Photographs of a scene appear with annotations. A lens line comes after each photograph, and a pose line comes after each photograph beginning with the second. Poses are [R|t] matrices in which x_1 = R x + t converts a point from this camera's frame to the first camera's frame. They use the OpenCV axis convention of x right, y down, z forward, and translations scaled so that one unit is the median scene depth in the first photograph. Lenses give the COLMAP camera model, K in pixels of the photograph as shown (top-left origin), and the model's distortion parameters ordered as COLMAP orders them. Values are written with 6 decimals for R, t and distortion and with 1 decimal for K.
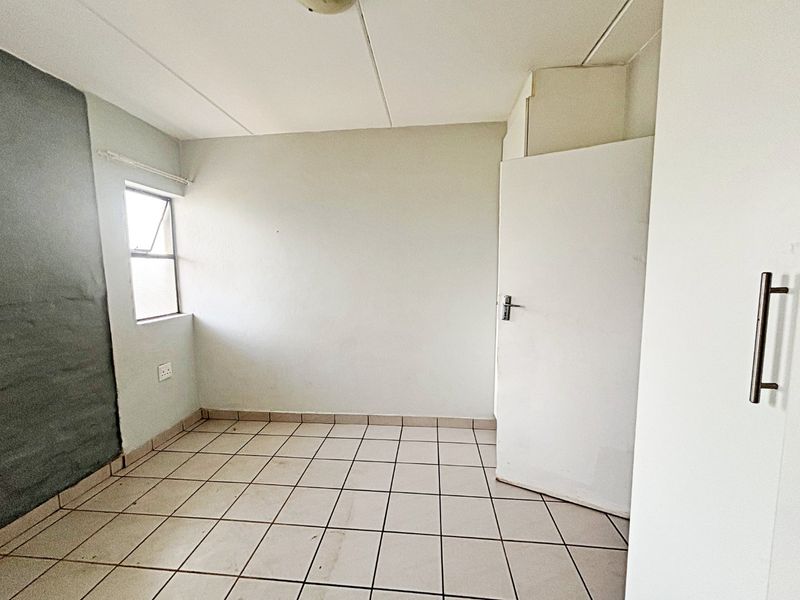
lens RADIAL K [[323.6, 0, 399.1], [0, 323.6, 299.3], [0, 0, 1]] dist [0.000799, 0.000405]
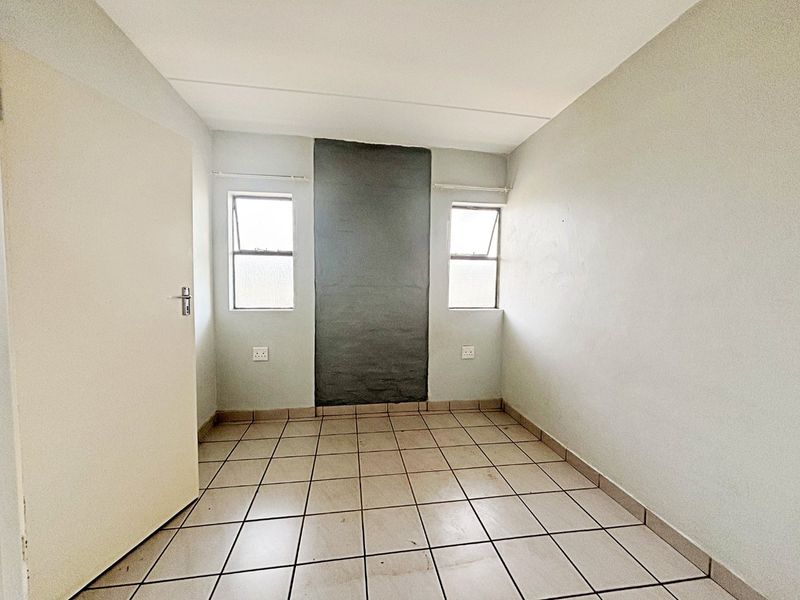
lens RADIAL K [[323.6, 0, 397.6], [0, 323.6, 300.8], [0, 0, 1]] dist [0.000799, 0.000405]
pose [[0.242900, 0.065792, -0.967817, 0.394656], [-0.109068, 0.993223, 0.040146, 0.010647], [0.963900, 0.095806, 0.248430, 0.449509]]
